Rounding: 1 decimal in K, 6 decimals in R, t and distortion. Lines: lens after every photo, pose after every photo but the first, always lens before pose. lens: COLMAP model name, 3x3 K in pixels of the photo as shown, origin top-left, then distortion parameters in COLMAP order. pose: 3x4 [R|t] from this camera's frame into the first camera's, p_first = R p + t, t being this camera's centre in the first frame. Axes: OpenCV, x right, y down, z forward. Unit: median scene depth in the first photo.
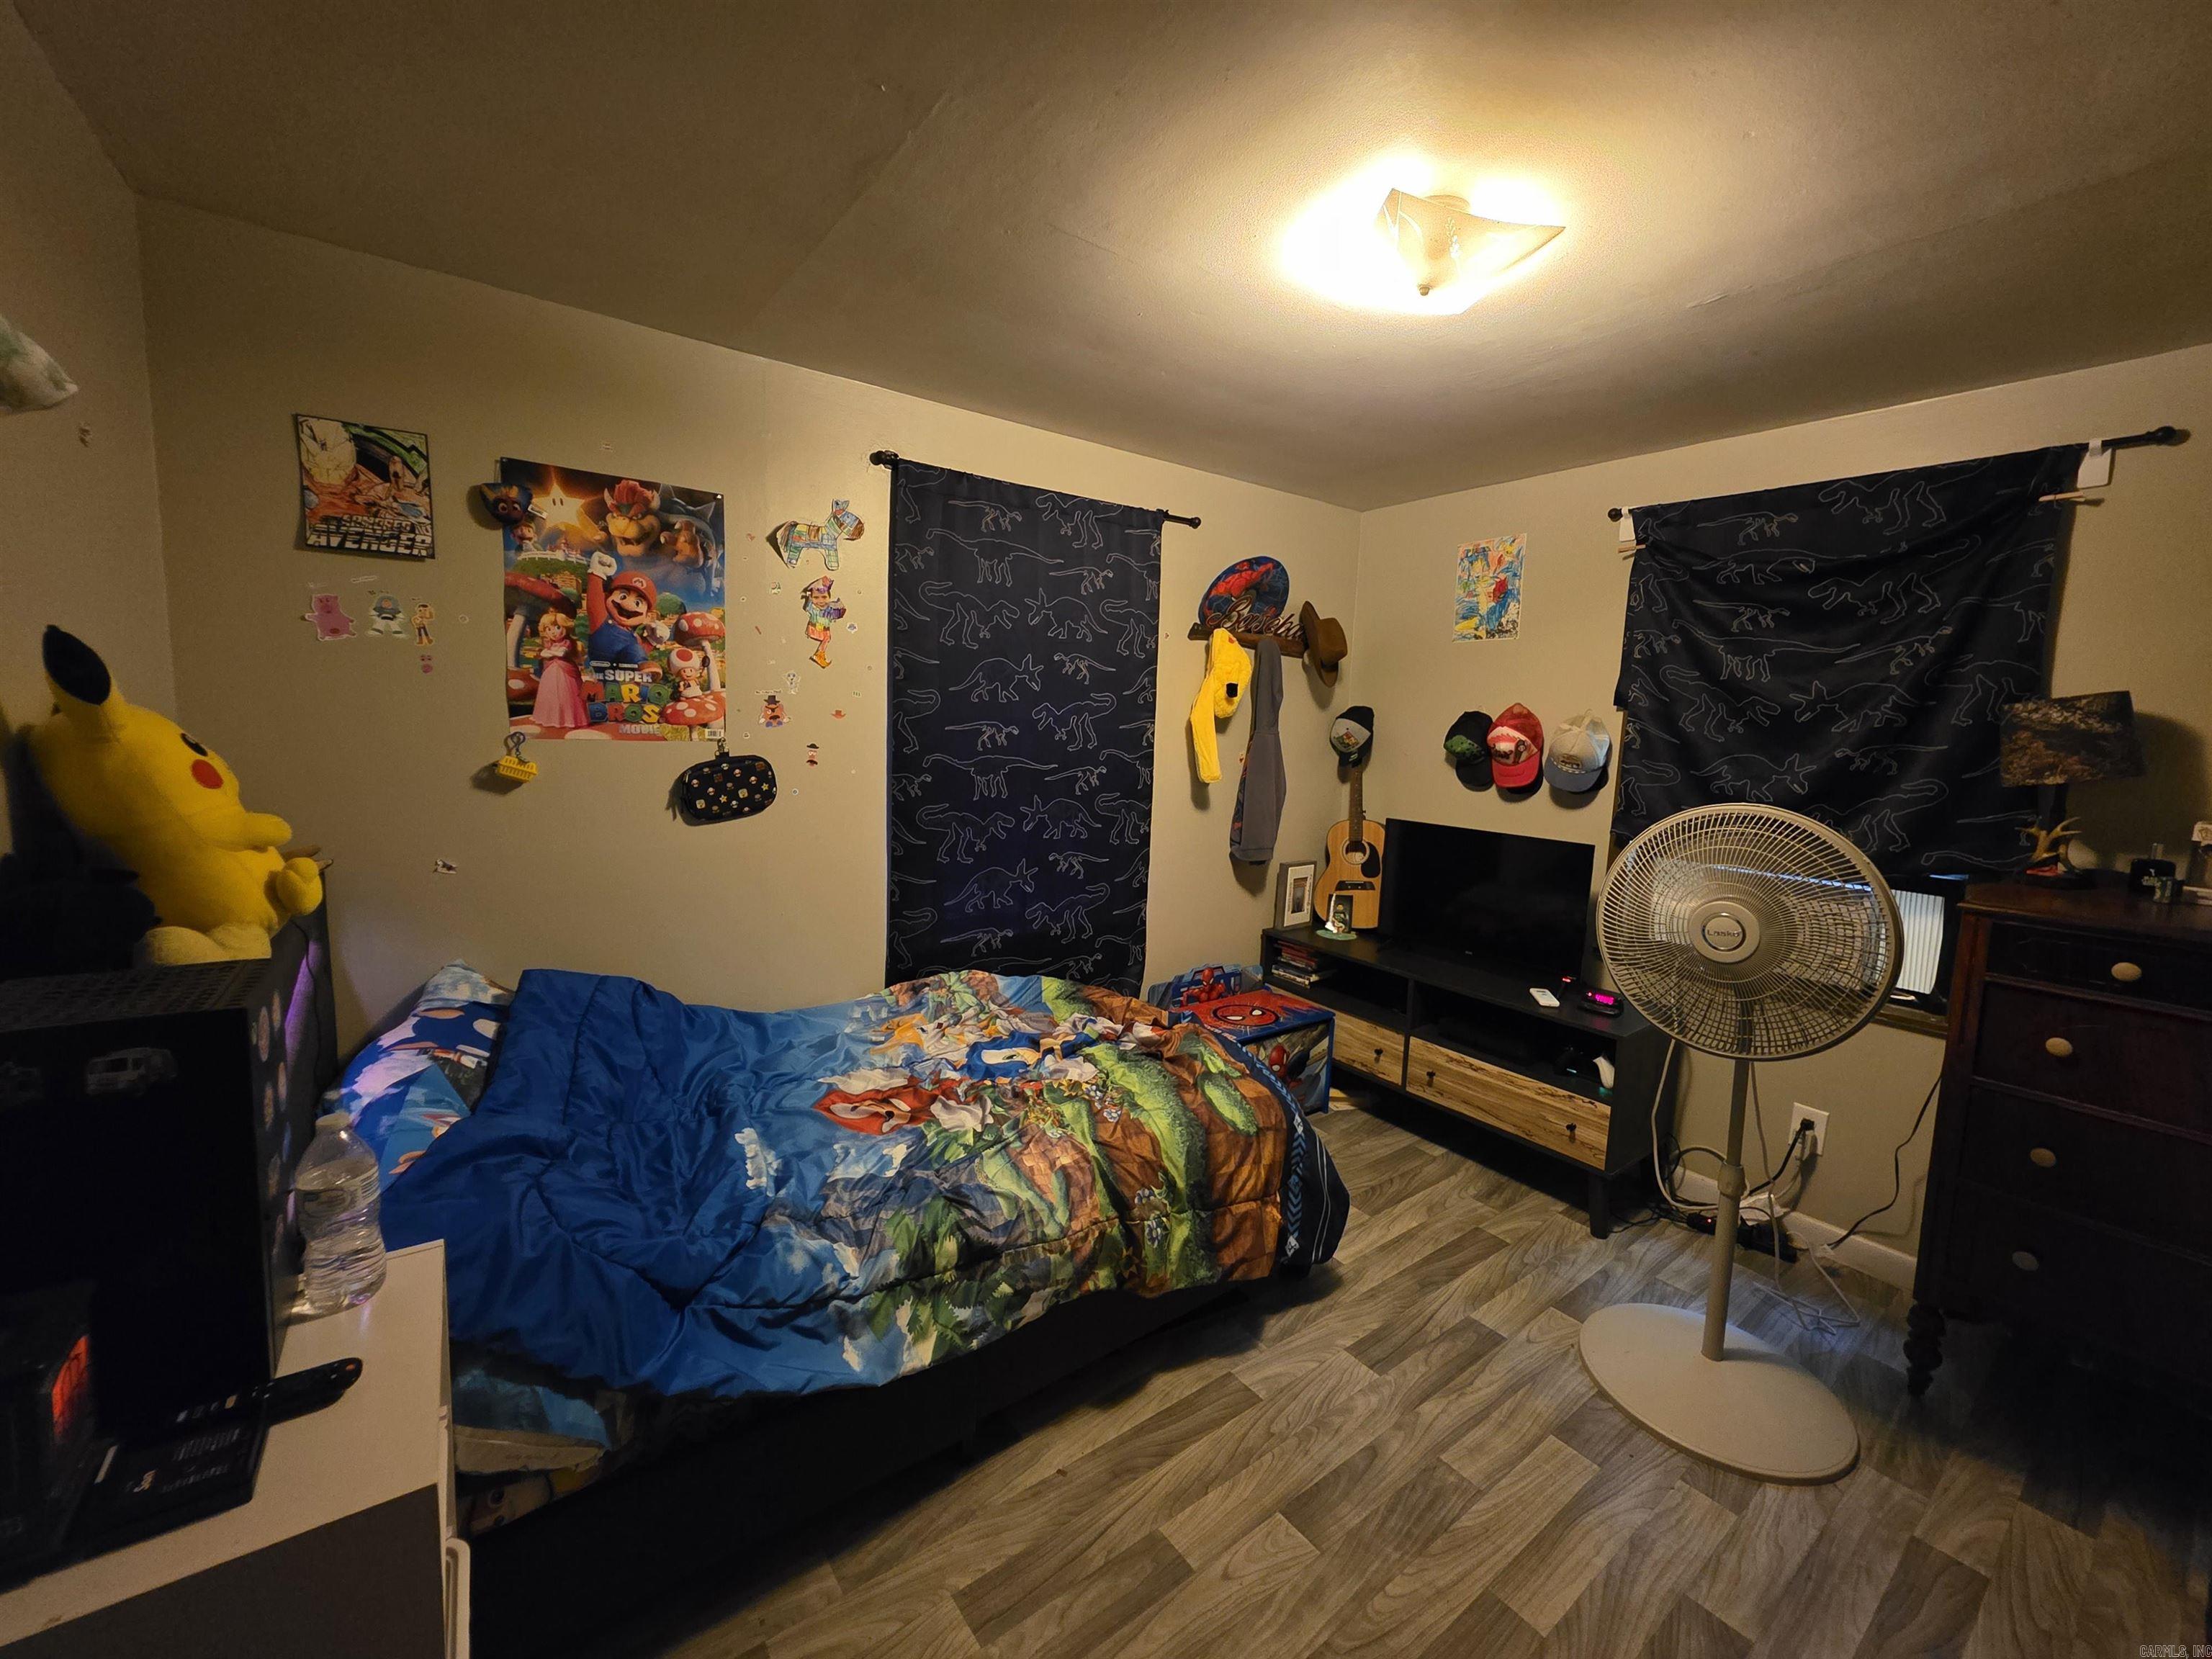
lens RADIAL K [[886.4, 0, 1110.0], [0, 886.4, 820.2], [0, 0, 1]] dist [0.001595, -0.000440]
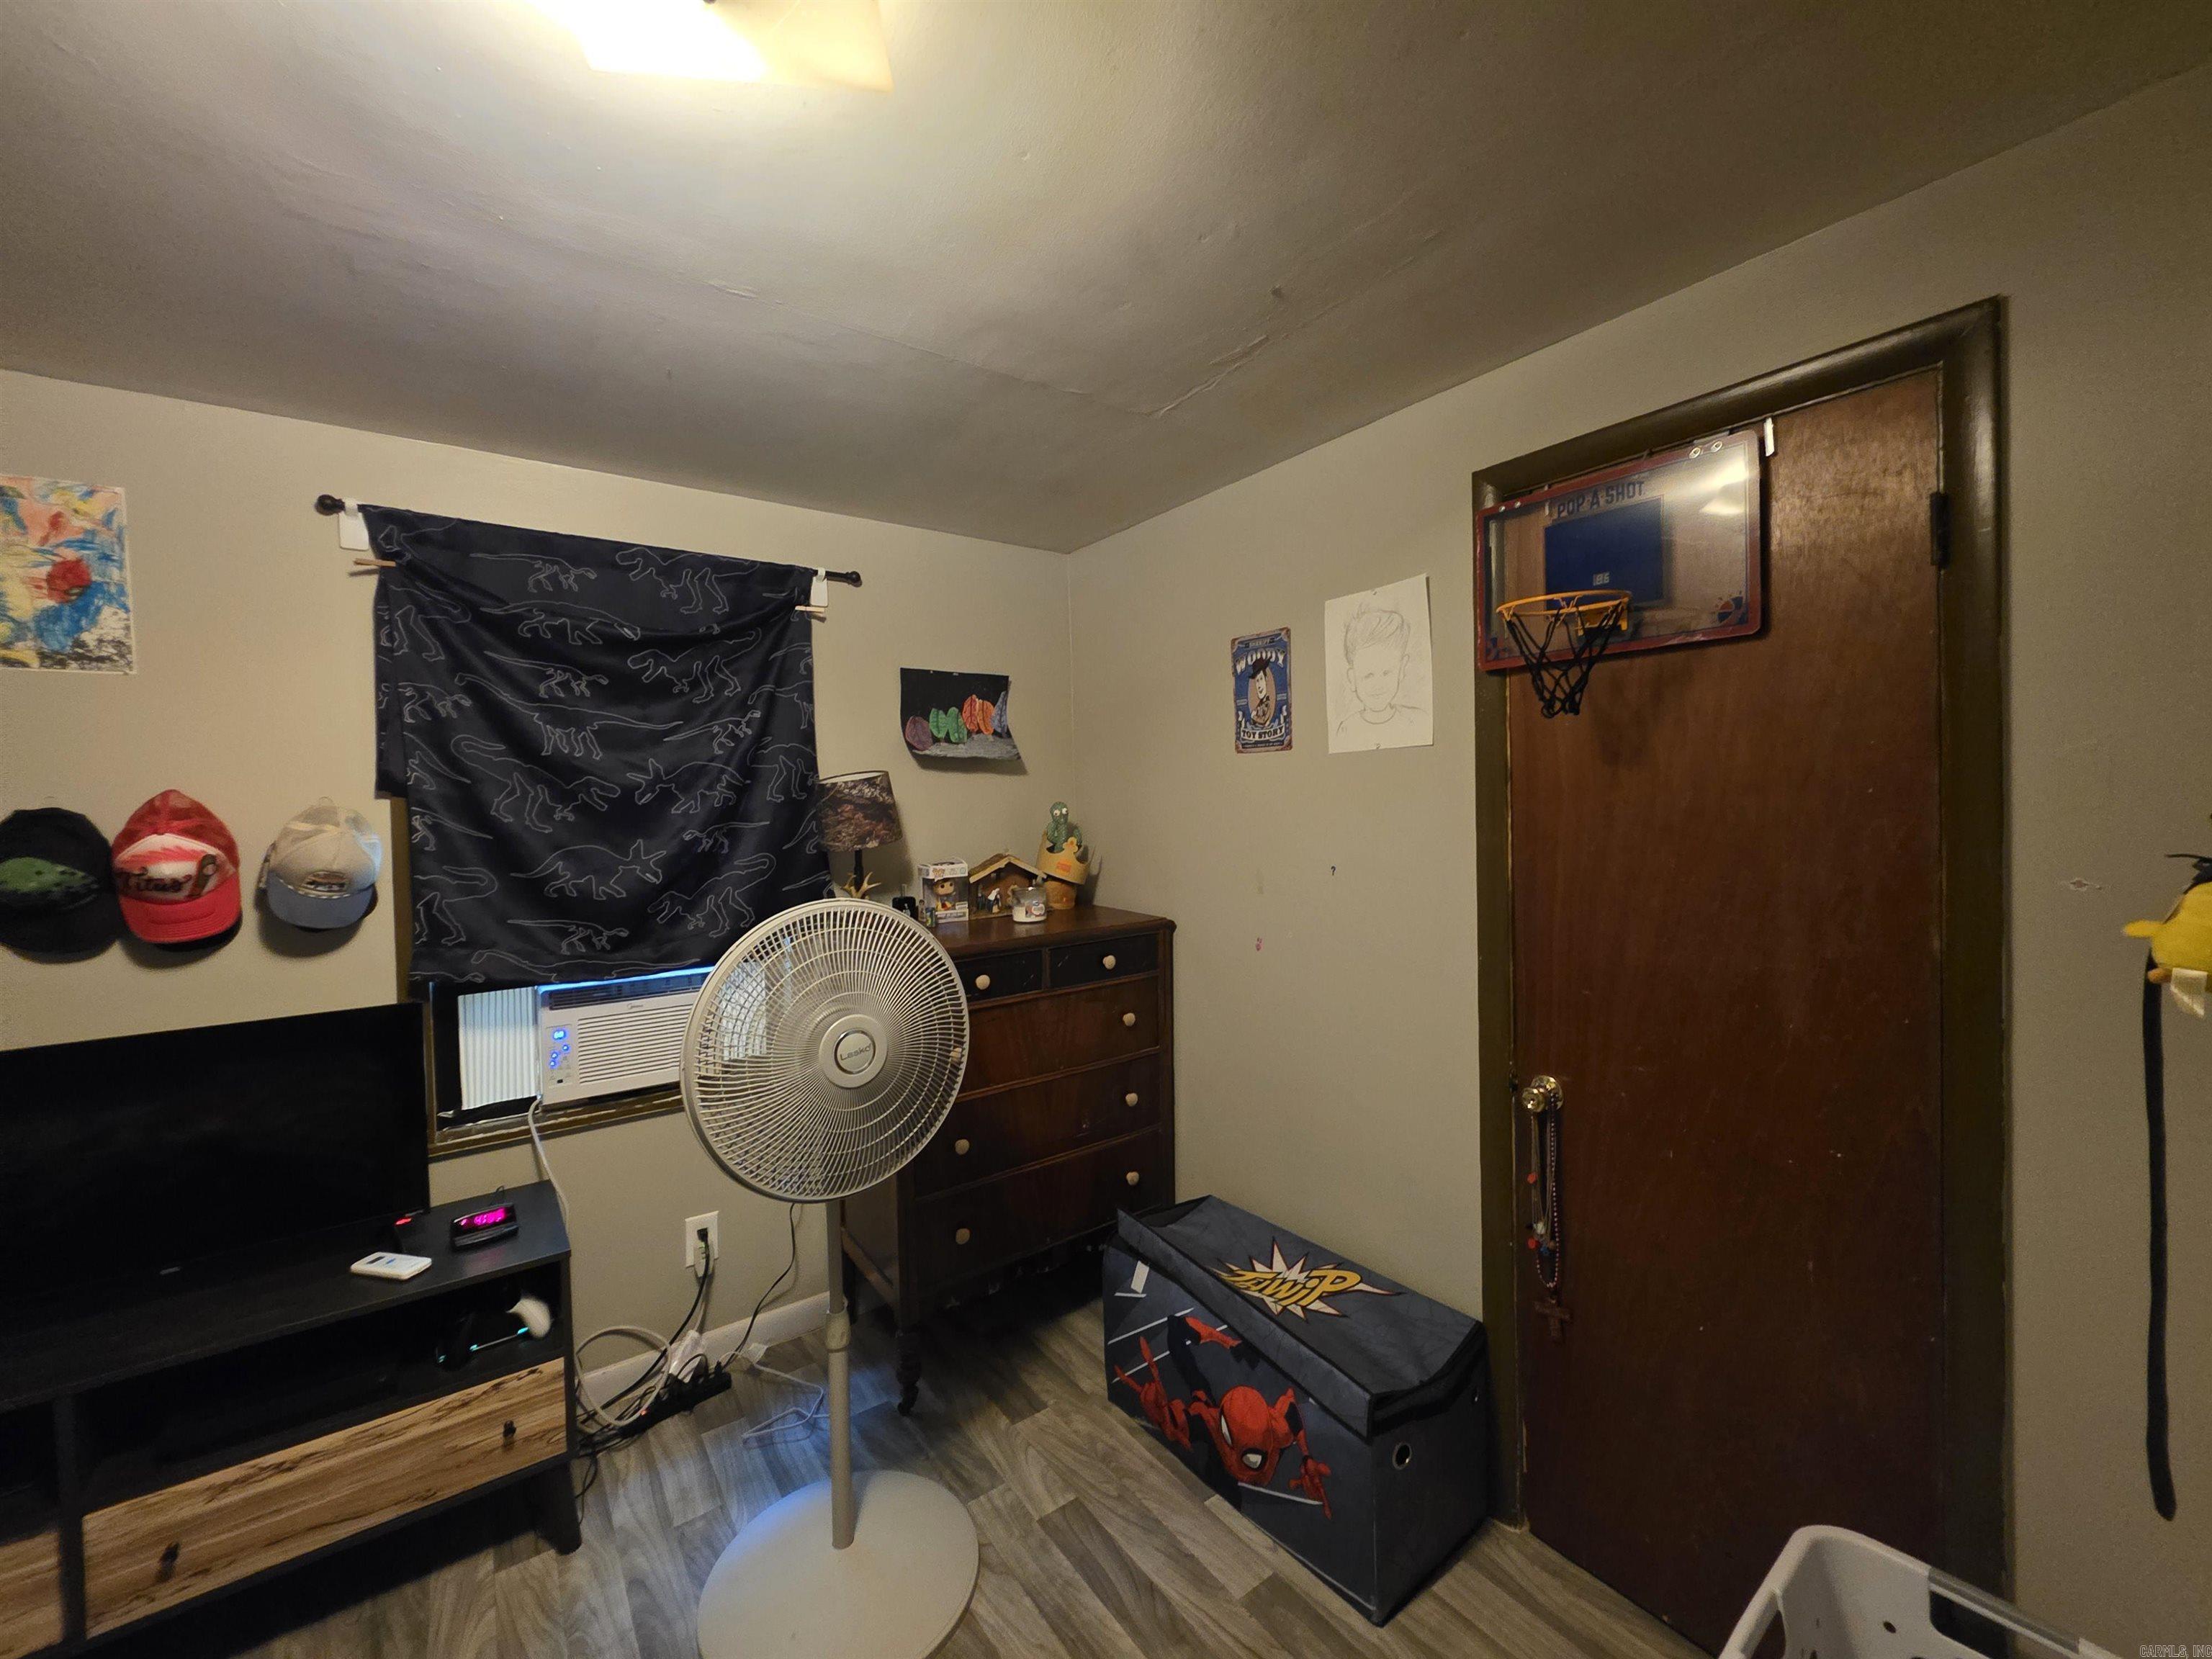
lens RADIAL K [[886.4, 0, 1102.1], [0, 886.4, 820.6], [0, 0, 1]] dist [0.001595, -0.000440]
pose [[0.021889, -0.057827, 0.998087, -0.100143], [0.140011, 0.988665, 0.054211, -0.073204], [-0.989908, 0.138557, 0.029737, 0.482618]]
